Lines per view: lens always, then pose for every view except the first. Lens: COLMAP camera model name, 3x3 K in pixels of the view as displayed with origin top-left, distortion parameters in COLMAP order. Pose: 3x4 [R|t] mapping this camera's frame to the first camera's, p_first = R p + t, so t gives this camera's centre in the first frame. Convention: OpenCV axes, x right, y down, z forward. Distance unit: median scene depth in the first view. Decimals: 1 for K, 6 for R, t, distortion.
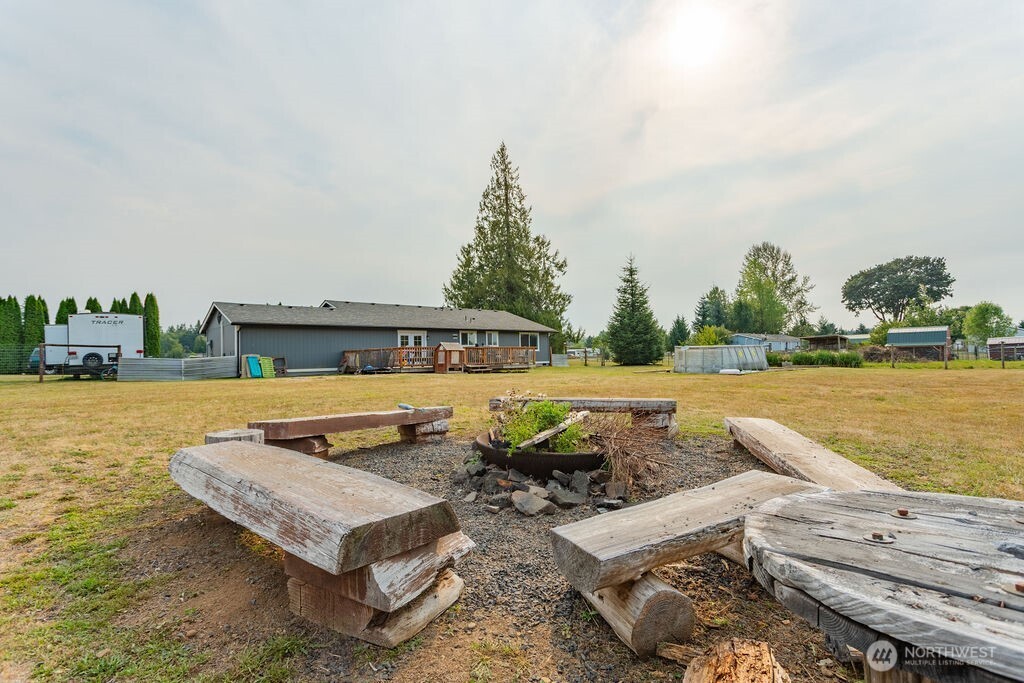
lens RADIAL K [[484.7, 0, 517.5], [0, 484.7, 343.9], [0, 0, 1]] dist [0.000549, 0.000092]
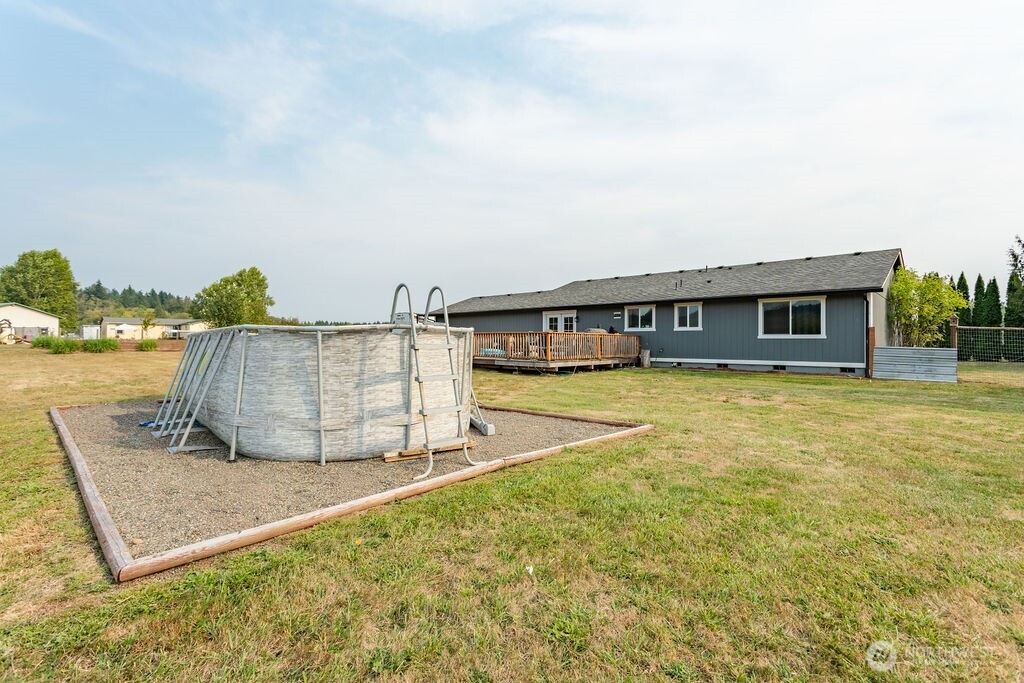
lens RADIAL K [[471.3, 0, 512.1], [0, 471.3, 332.7], [0, 0, 1]] dist [-0.000600, -0.000083]
pose [[0.077966, 0.000071, -0.996956, 0.435028], [0.017601, 0.999844, 0.001447, 0.004457], [0.996801, -0.017660, 0.077952, 0.690127]]
